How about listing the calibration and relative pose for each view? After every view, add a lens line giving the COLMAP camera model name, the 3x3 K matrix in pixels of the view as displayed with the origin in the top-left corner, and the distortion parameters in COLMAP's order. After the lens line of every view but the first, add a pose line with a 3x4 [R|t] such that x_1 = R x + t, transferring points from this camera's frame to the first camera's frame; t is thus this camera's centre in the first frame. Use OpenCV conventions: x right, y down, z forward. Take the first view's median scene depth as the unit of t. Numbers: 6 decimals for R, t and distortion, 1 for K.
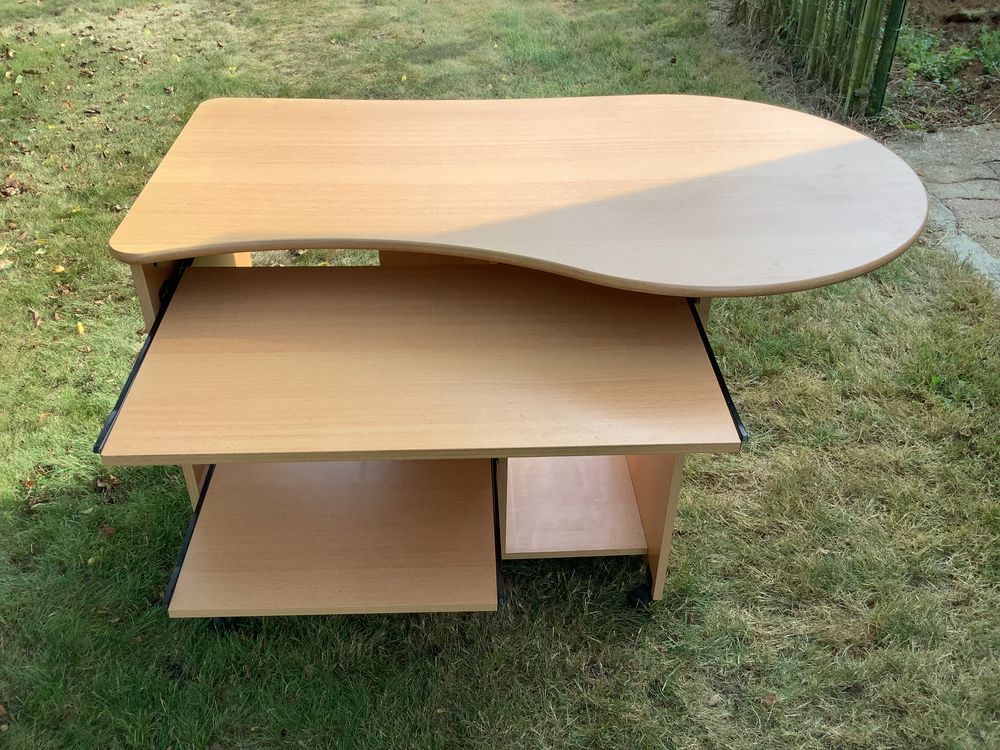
lens RADIAL K [[918.2, 0, 500.0], [0, 918.2, 375.0], [0, 0, 1]] dist [0.056829, -0.105997]
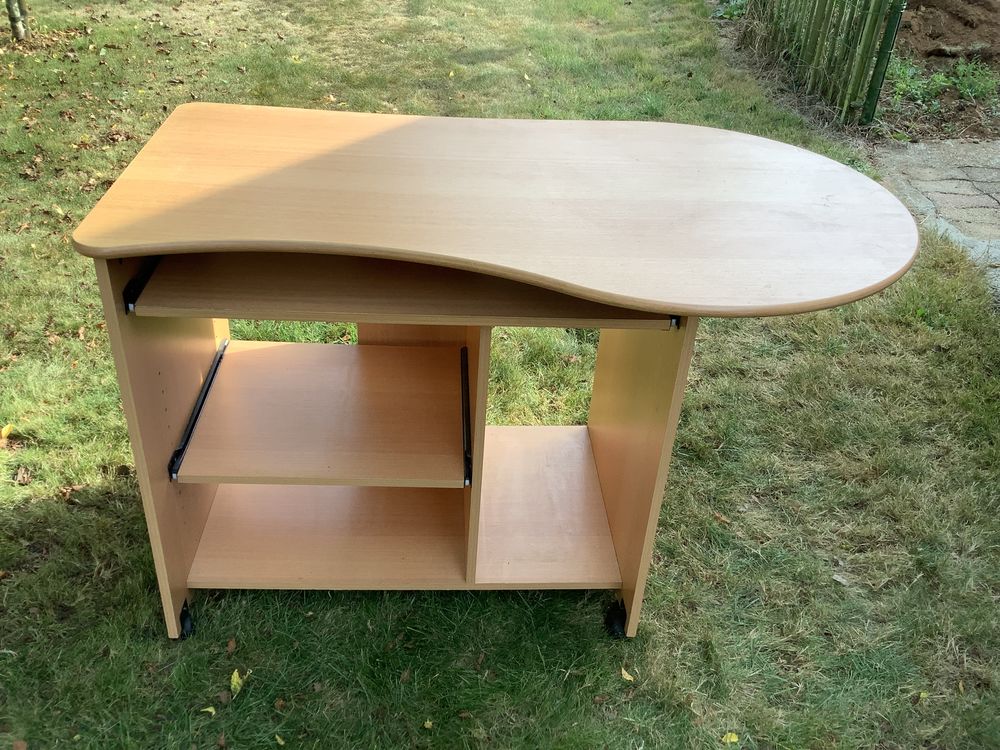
lens RADIAL K [[918.2, 0, 500.0], [0, 918.2, 375.0], [0, 0, 1]] dist [0.056829, -0.105997]
pose [[0.997777, 0.054307, 0.038629, -0.076592], [-0.052558, 0.997606, -0.044943, 0.101025], [-0.040978, 0.042813, 0.998242, -0.119131]]
